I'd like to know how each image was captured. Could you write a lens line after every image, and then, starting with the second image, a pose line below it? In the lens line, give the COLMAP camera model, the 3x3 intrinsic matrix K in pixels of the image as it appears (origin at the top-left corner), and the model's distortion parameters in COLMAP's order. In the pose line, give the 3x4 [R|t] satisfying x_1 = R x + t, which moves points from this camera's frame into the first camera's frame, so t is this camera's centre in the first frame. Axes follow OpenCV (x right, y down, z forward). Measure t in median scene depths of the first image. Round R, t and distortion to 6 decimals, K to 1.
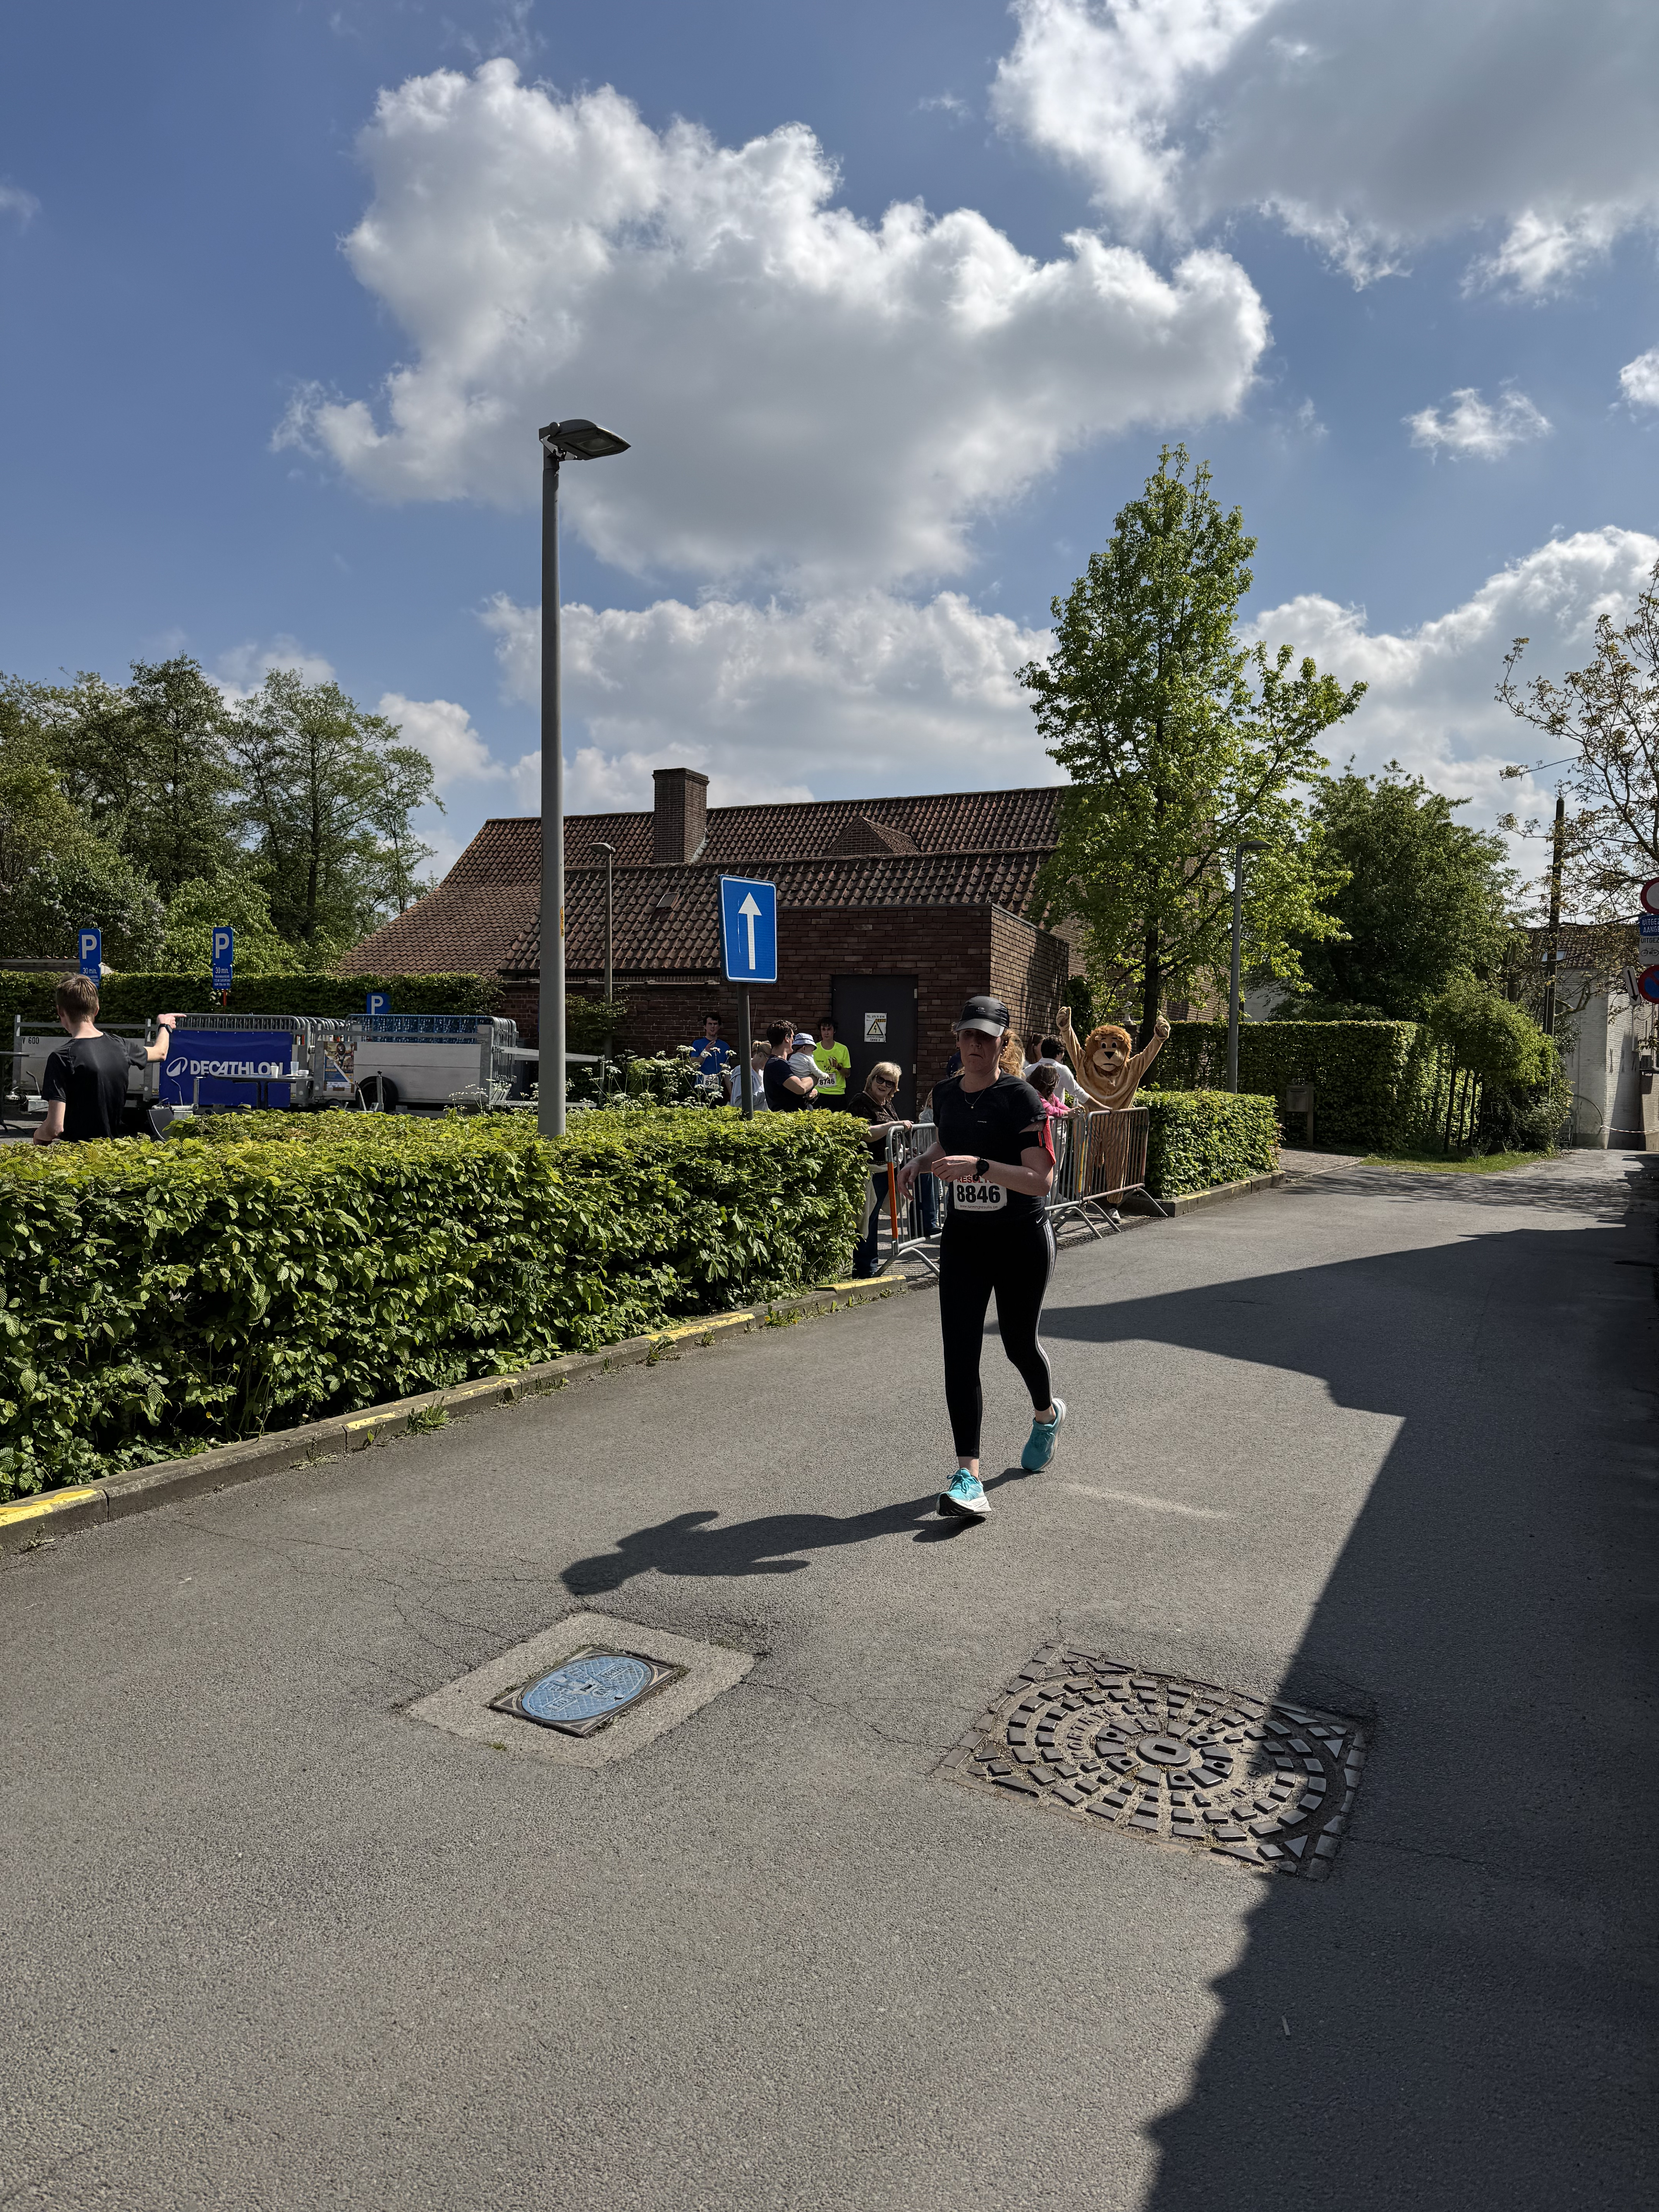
lens RADIAL K [[1547.0, 0, 849.0], [0, 1547.0, 1099.1], [0, 0, 1]] dist [0.055574, -0.067608]
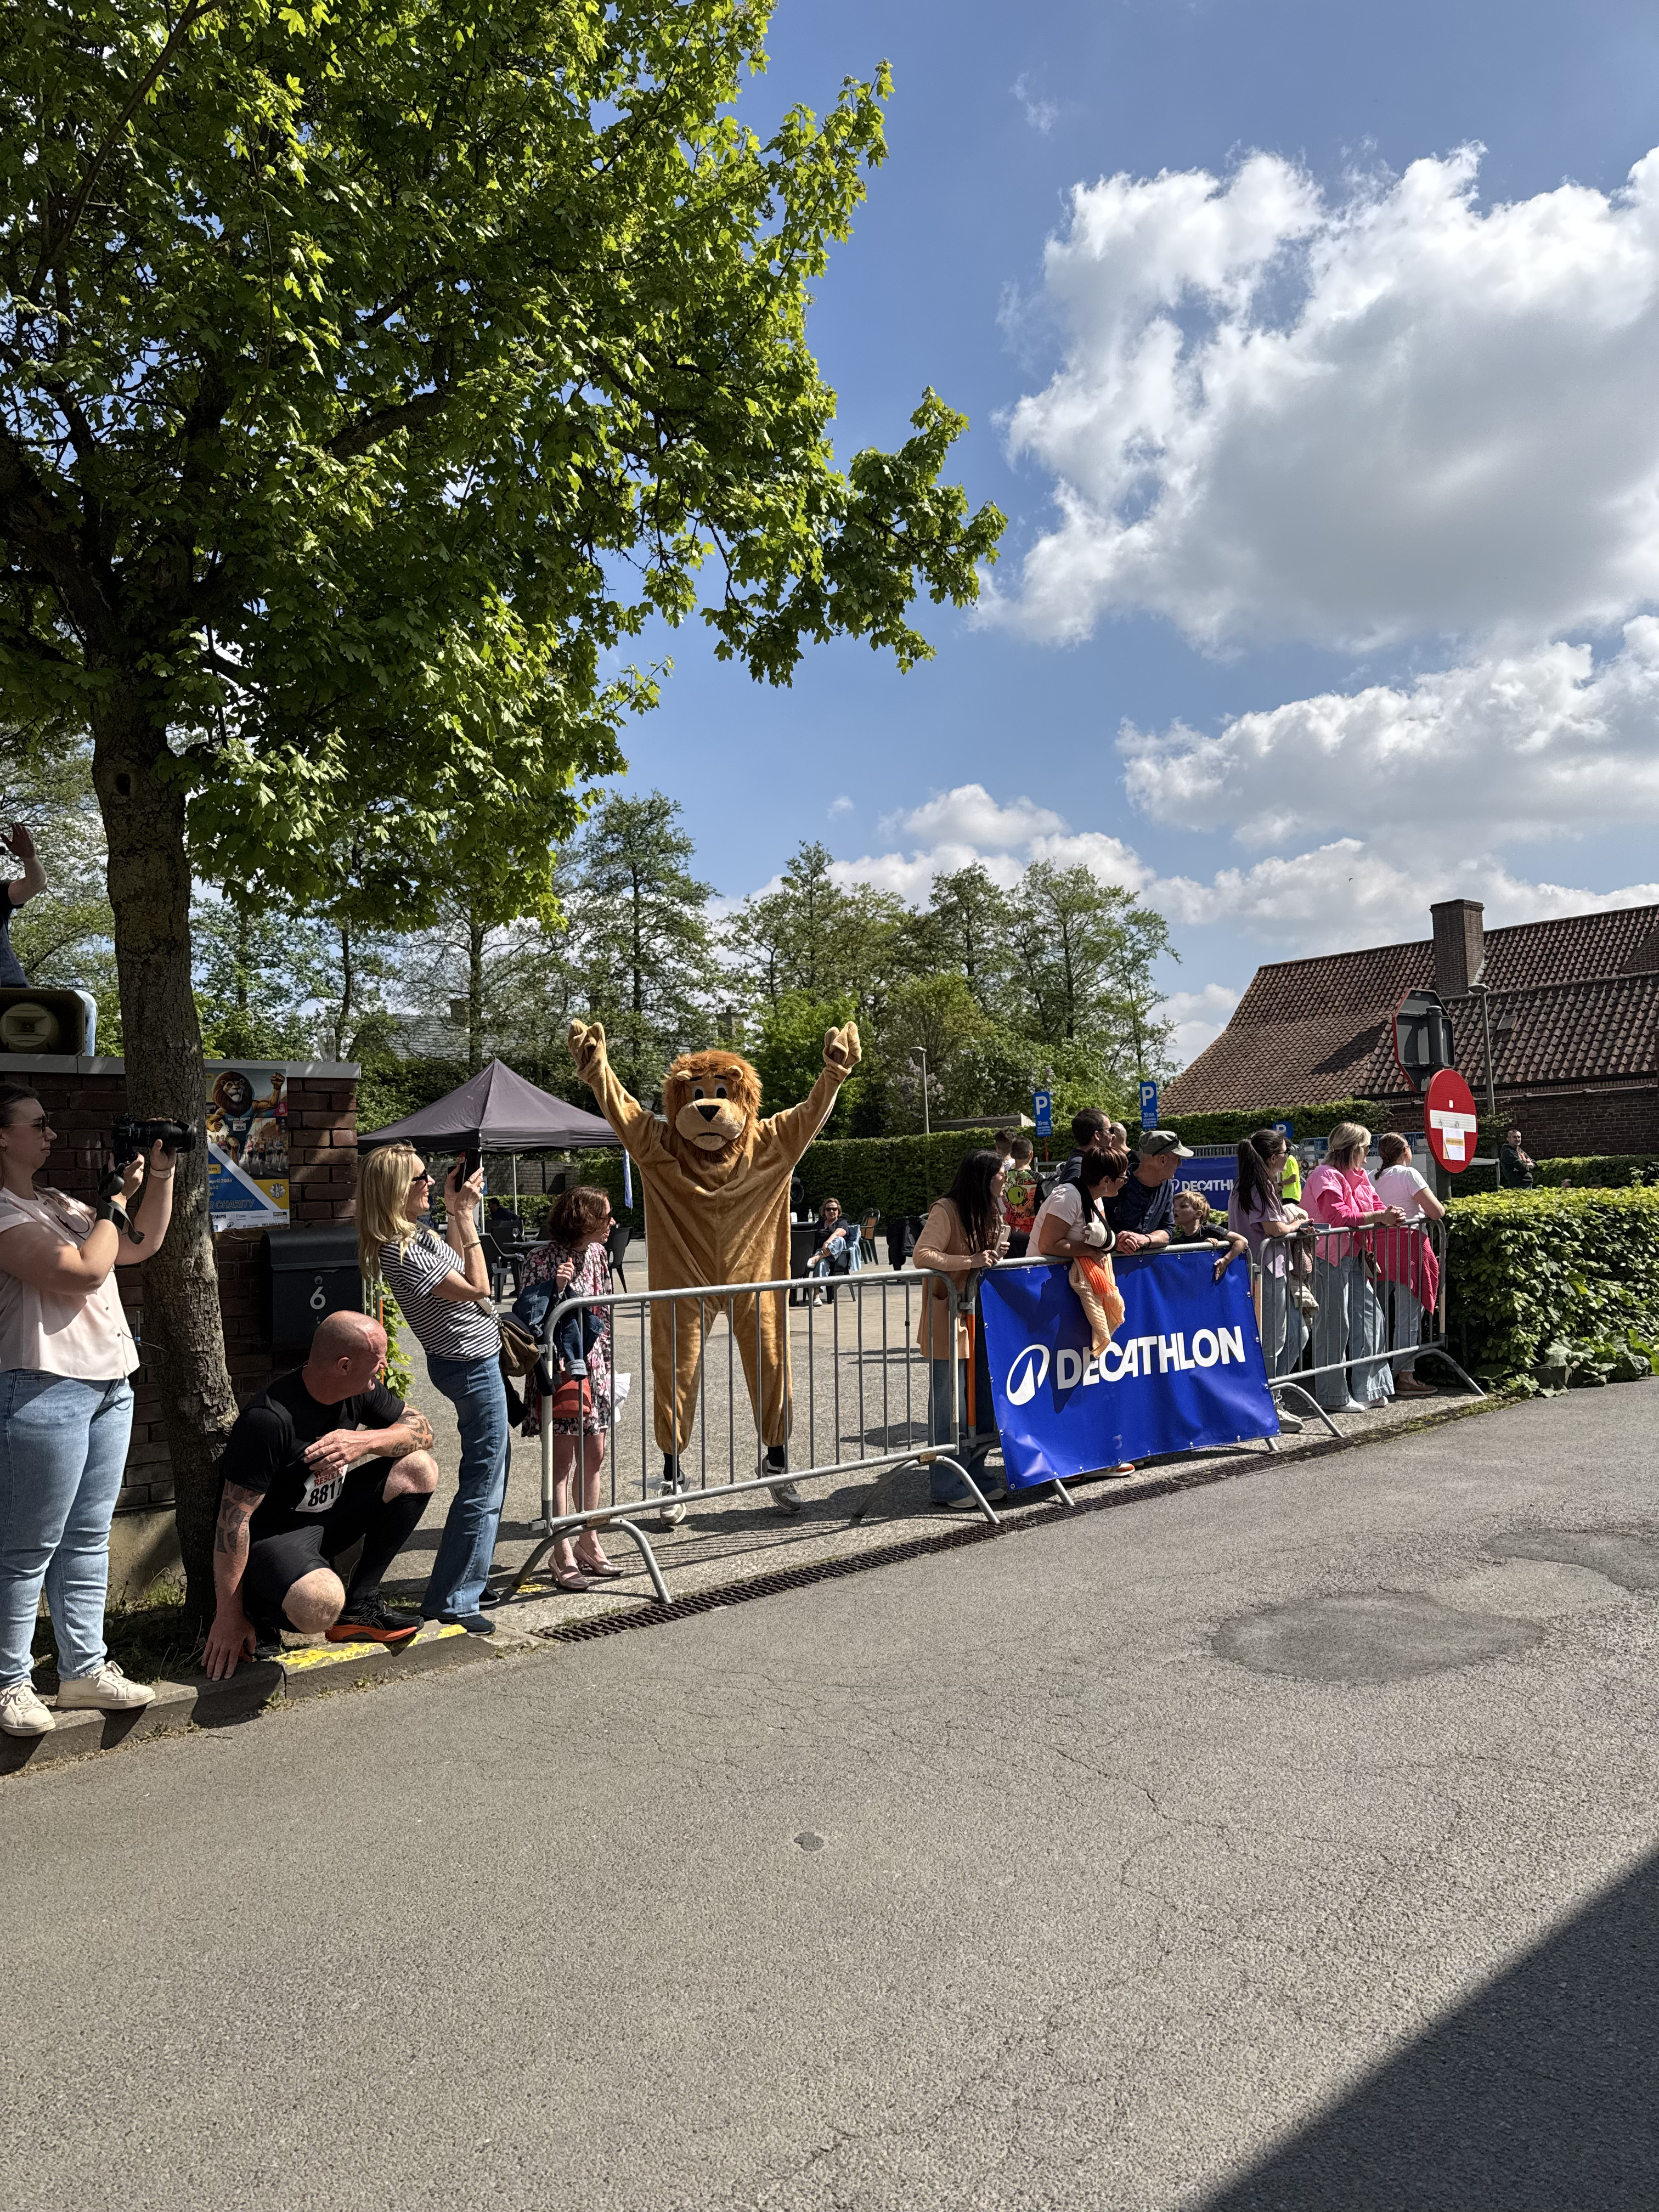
lens RADIAL K [[1533.1, 0, 735.9], [0, 1533.1, 1146.3], [0, 0, 1]] dist [0.004453, -0.018411]
pose [[0.892790, -0.067490, -0.445389, -0.183828], [0.044485, 0.997089, -0.061918, 0.012486], [0.448271, 0.035466, 0.893194, -0.405538]]
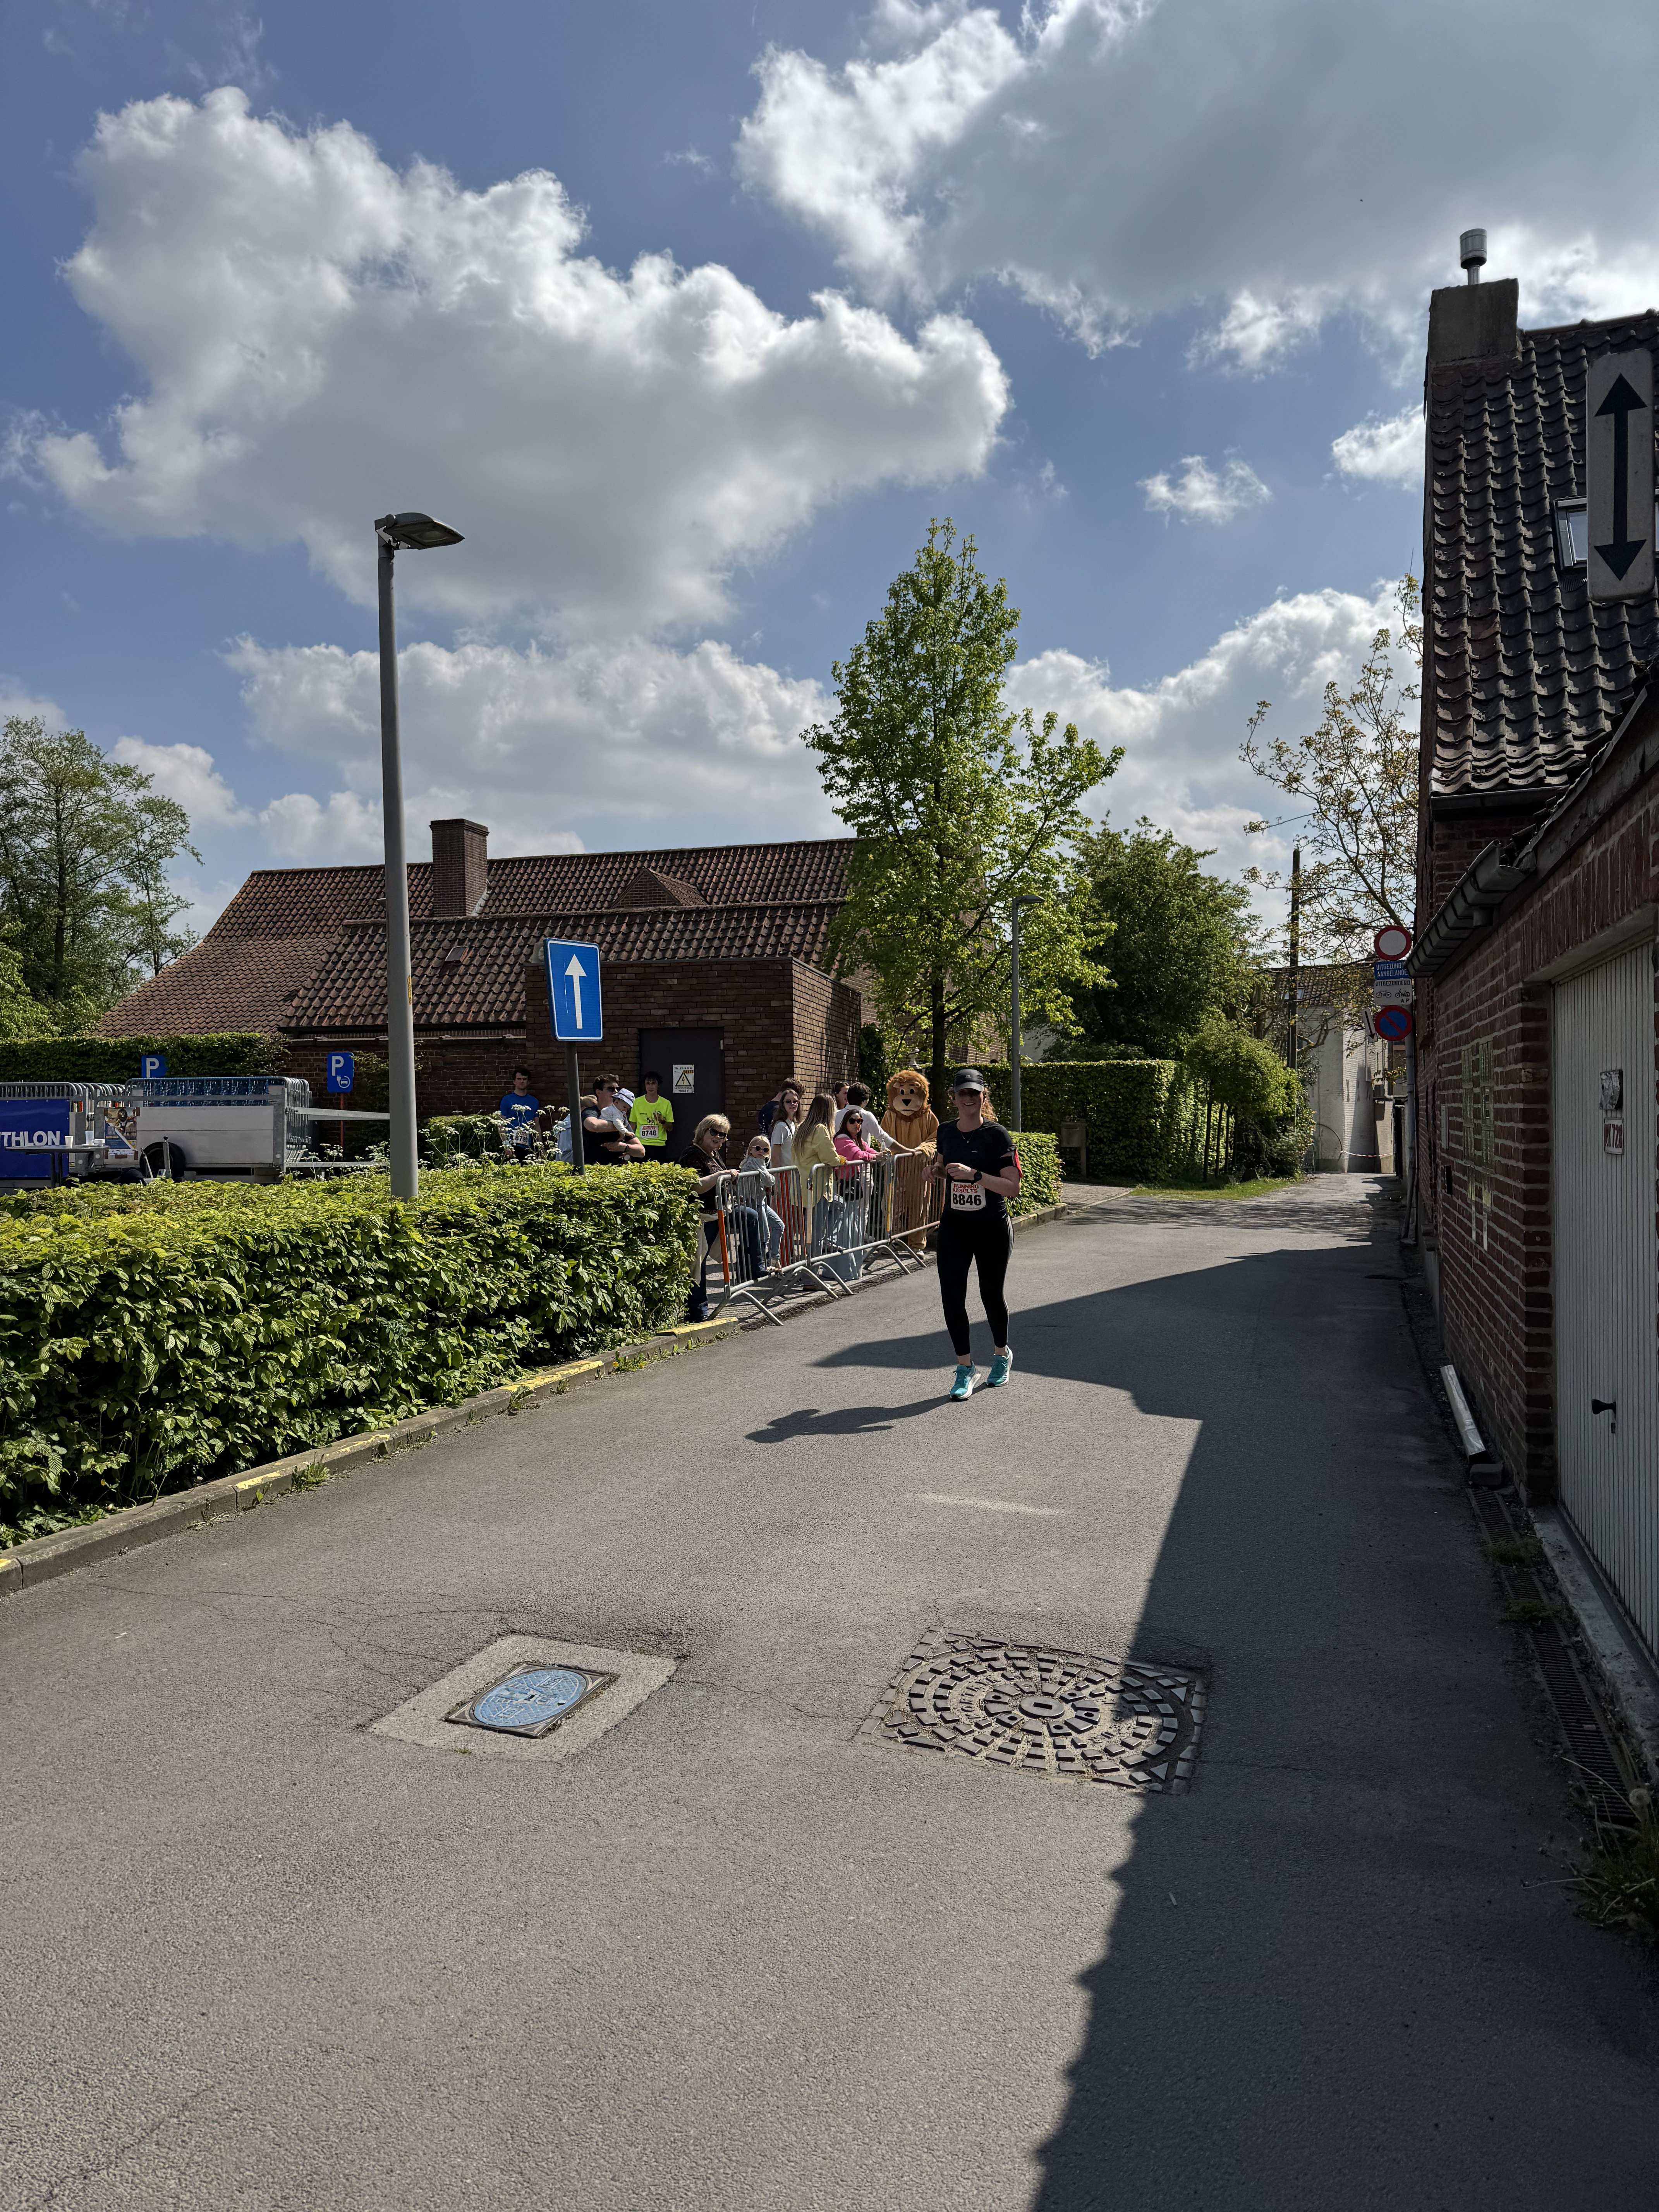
lens RADIAL K [[1547.0, 0, 835.2], [0, 1547.0, 1105.9], [0, 0, 1]] dist [0.055574, -0.067608]
pose [[0.990318, -0.027647, 0.136036, -0.019920], [0.030791, 0.999304, -0.021061, -0.003241], [-0.135359, 0.025046, 0.990480, -0.030921]]
